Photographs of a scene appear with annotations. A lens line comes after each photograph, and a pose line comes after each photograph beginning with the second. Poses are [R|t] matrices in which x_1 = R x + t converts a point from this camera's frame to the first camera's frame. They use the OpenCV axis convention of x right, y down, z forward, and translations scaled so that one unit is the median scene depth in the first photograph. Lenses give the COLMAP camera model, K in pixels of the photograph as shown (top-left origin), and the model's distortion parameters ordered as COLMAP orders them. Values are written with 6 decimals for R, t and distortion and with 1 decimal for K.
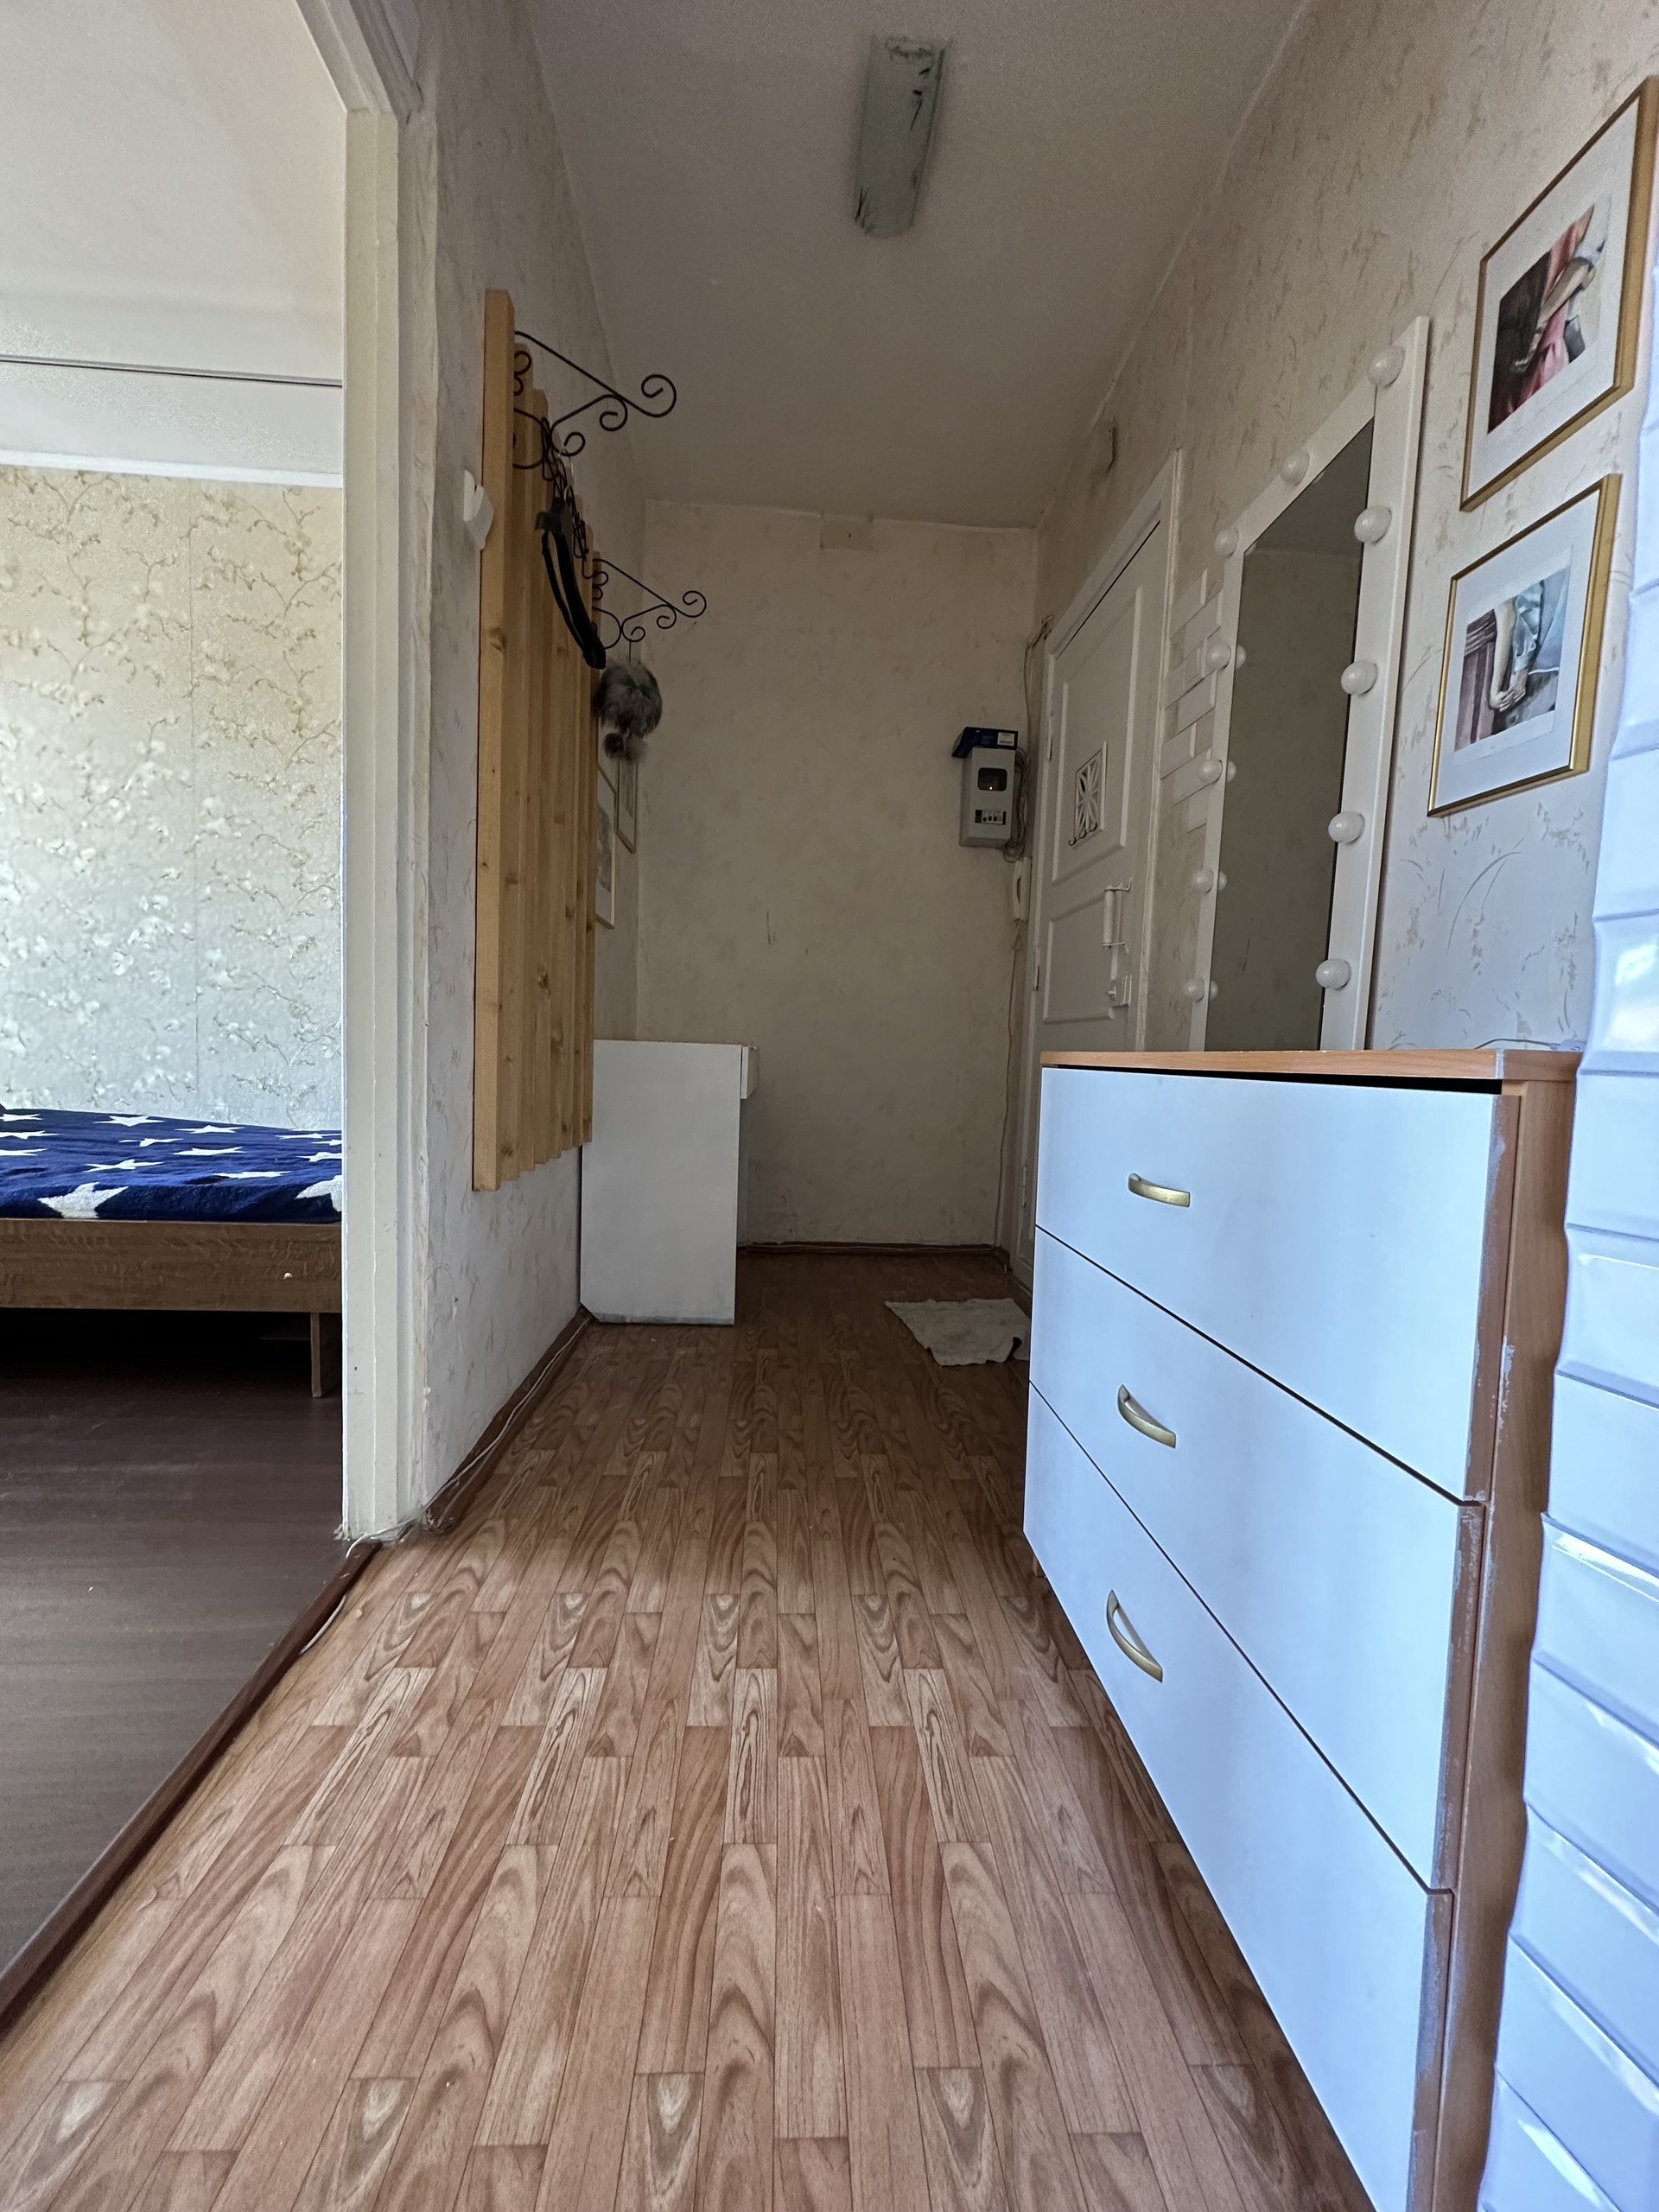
lens RADIAL K [[883.6, 0, 827.8], [0, 883.6, 1109.9], [0, 0, 1]] dist [-0.001977, 0.000785]
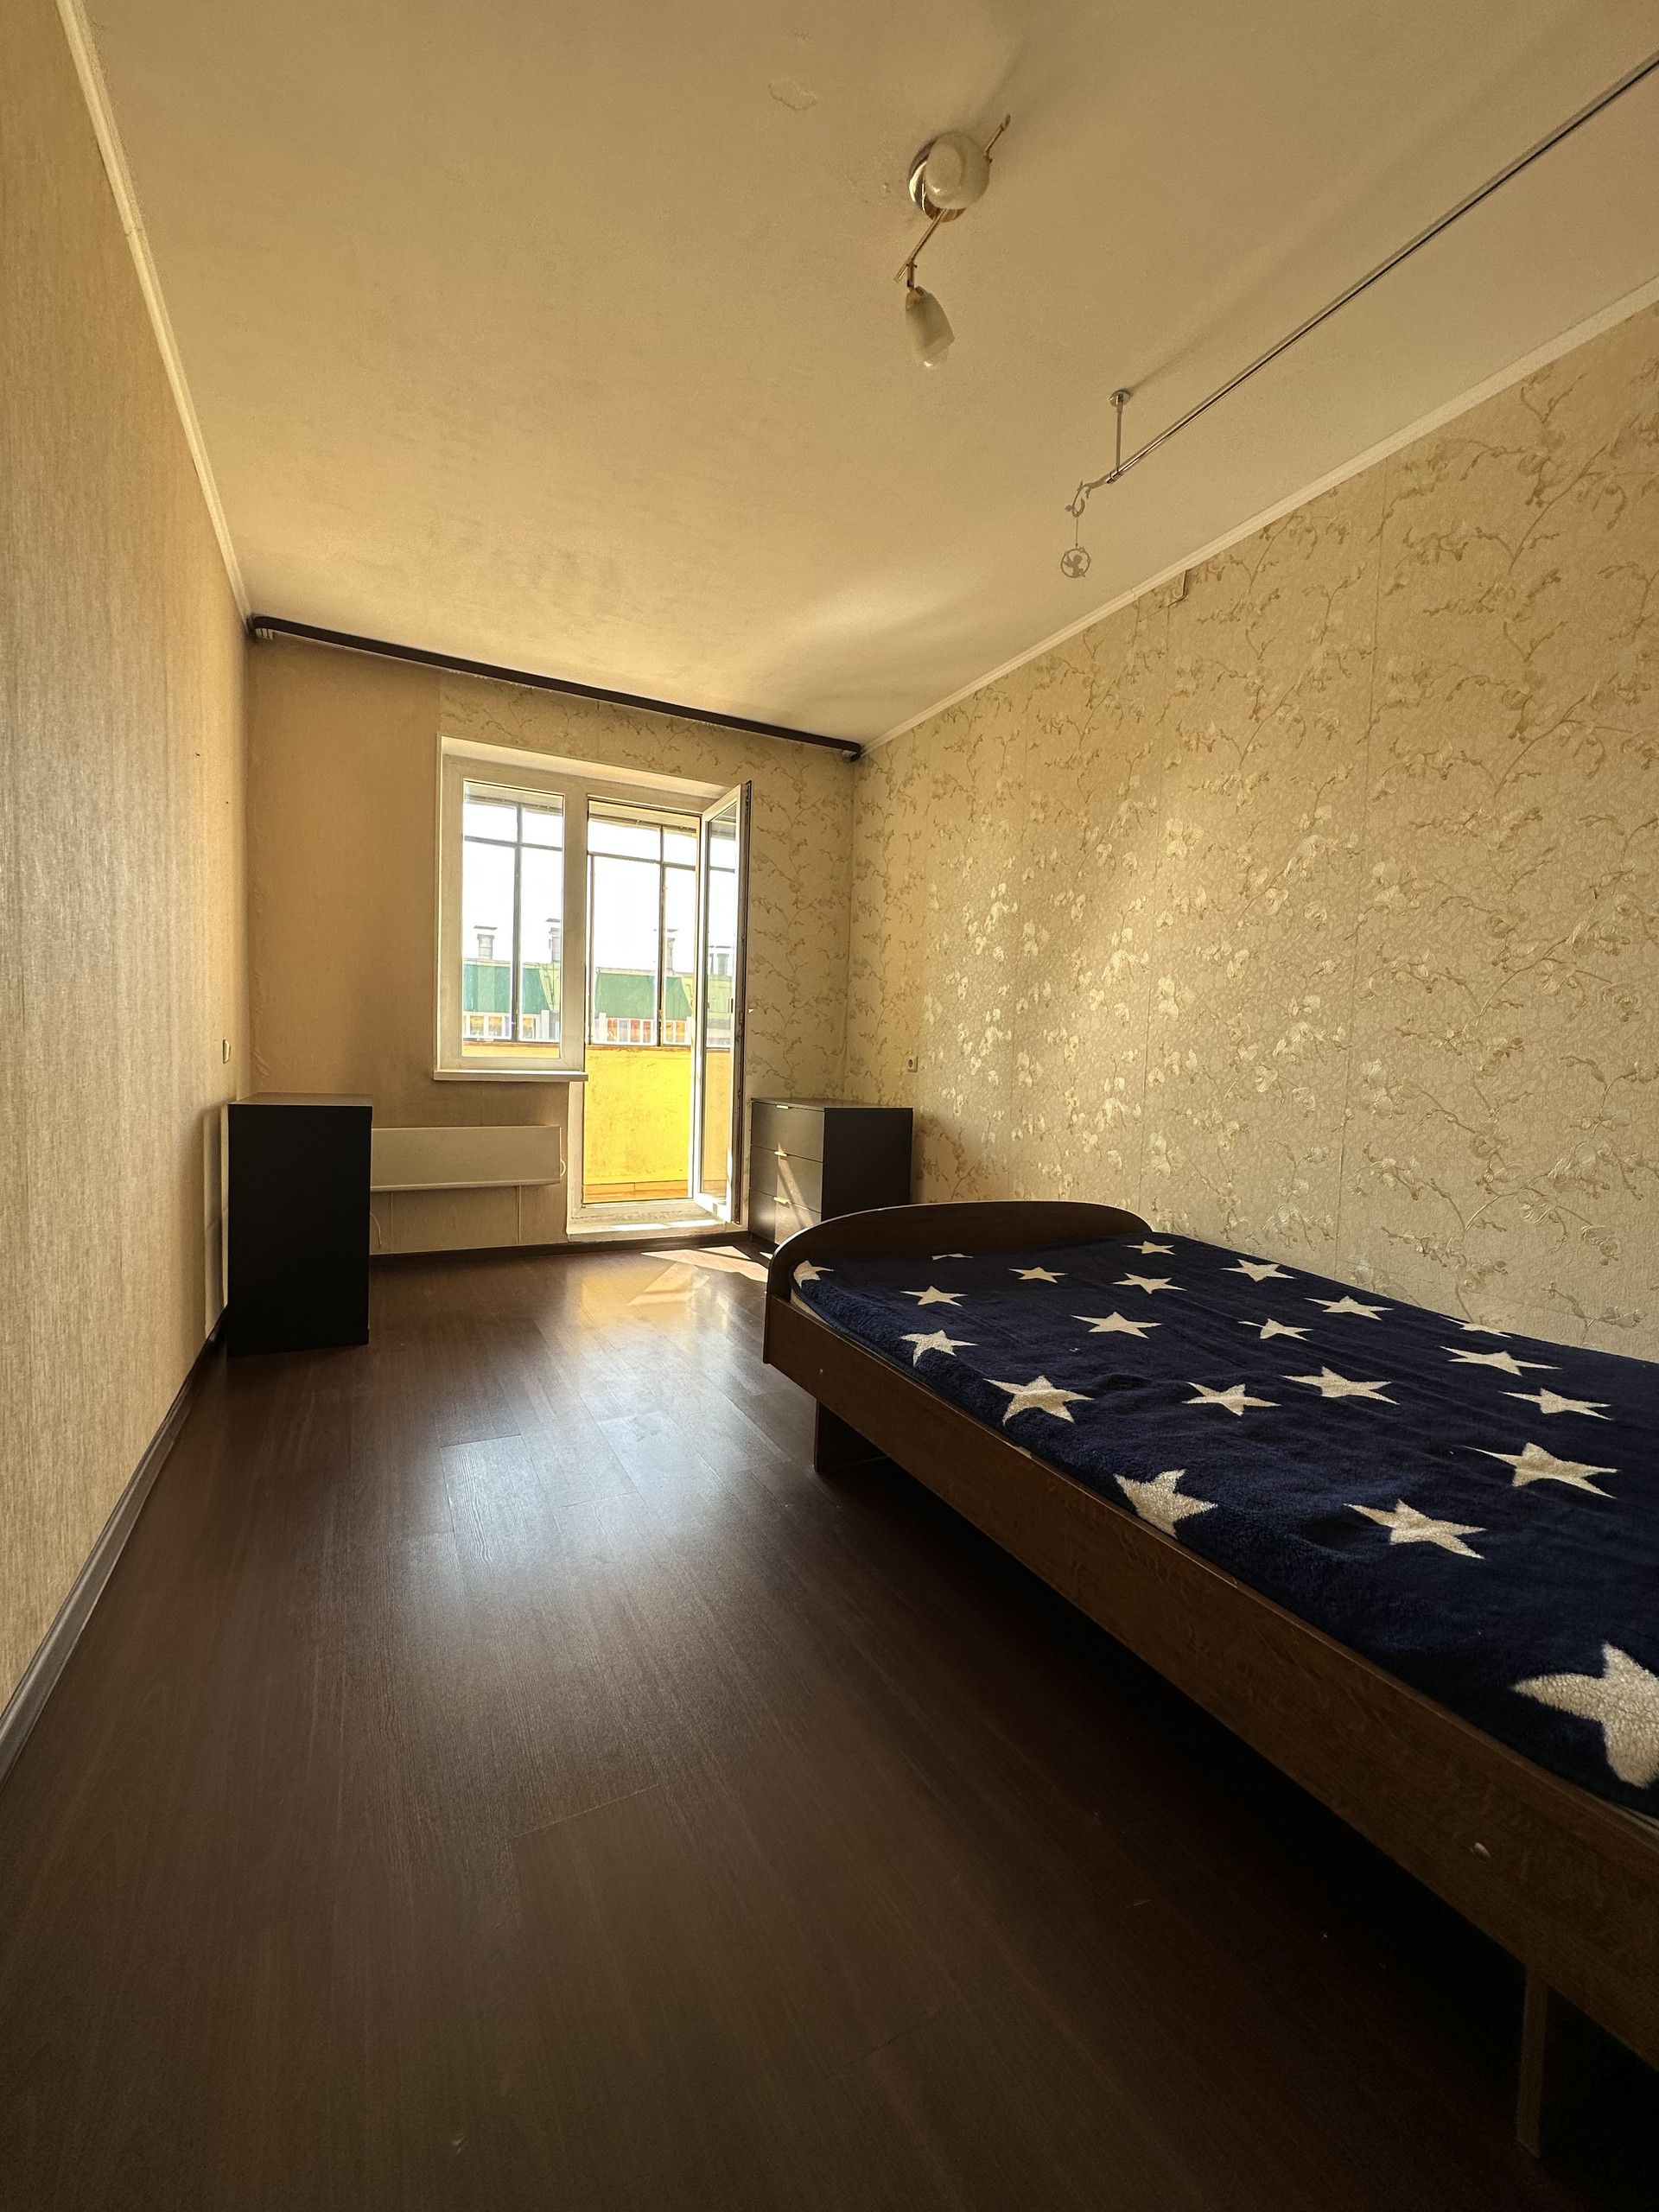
lens RADIAL K [[883.6, 0, 829.9], [0, 883.6, 1103.5], [0, 0, 1]] dist [-0.001977, 0.000785]
pose [[0.412352, 0.026090, -0.910651, -0.198435], [-0.081544, 0.996635, -0.008370, -0.101823], [0.907368, 0.077710, 0.413091, 0.271721]]
